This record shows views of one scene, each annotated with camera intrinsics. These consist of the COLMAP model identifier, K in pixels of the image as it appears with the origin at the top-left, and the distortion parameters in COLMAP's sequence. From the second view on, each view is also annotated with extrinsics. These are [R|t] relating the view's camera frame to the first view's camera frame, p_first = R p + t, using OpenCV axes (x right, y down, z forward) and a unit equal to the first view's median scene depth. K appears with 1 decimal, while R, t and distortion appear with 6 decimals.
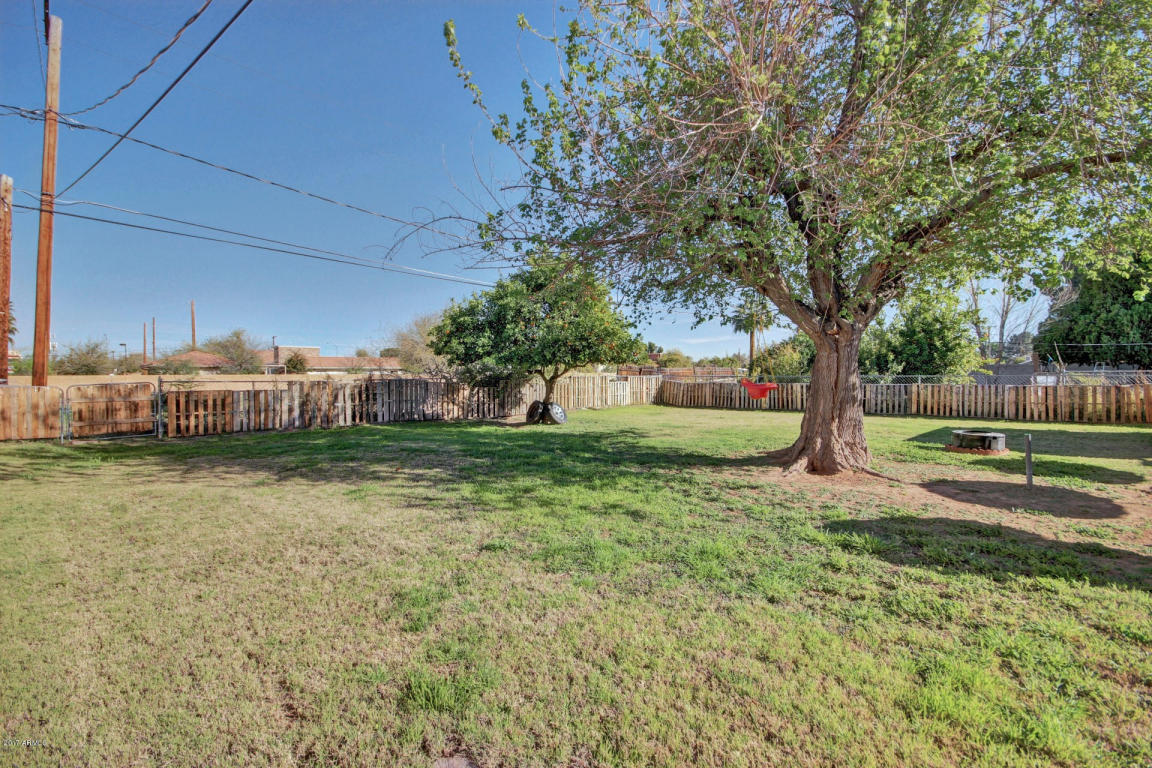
lens RADIAL K [[530.5, 0, 570.4], [0, 530.5, 381.3], [0, 0, 1]] dist [0.001009, -0.000407]
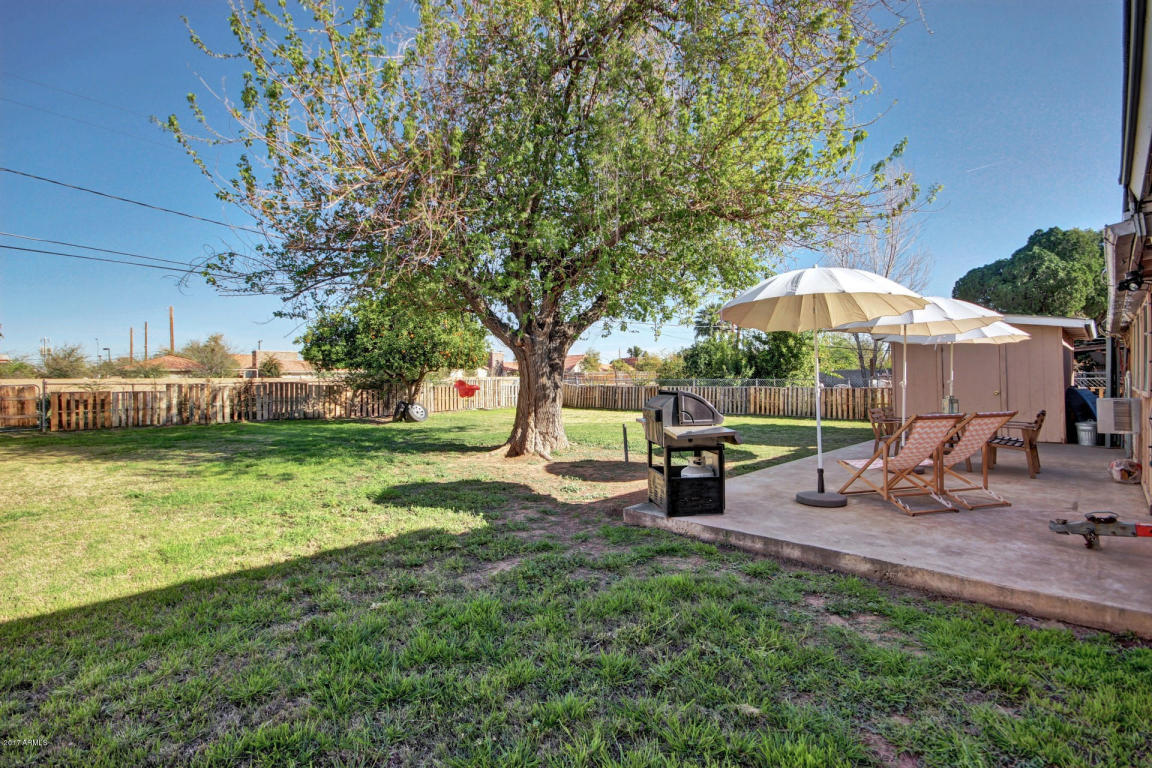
lens RADIAL K [[530.5, 0, 570.4], [0, 530.5, 381.3], [0, 0, 1]] dist [0.001009, -0.000407]
pose [[0.999972, 0.000326, -0.007523, 0.340266], [-0.000379, 0.999975, -0.007048, 0.002293], [0.007520, 0.007050, 0.999947, -0.143449]]
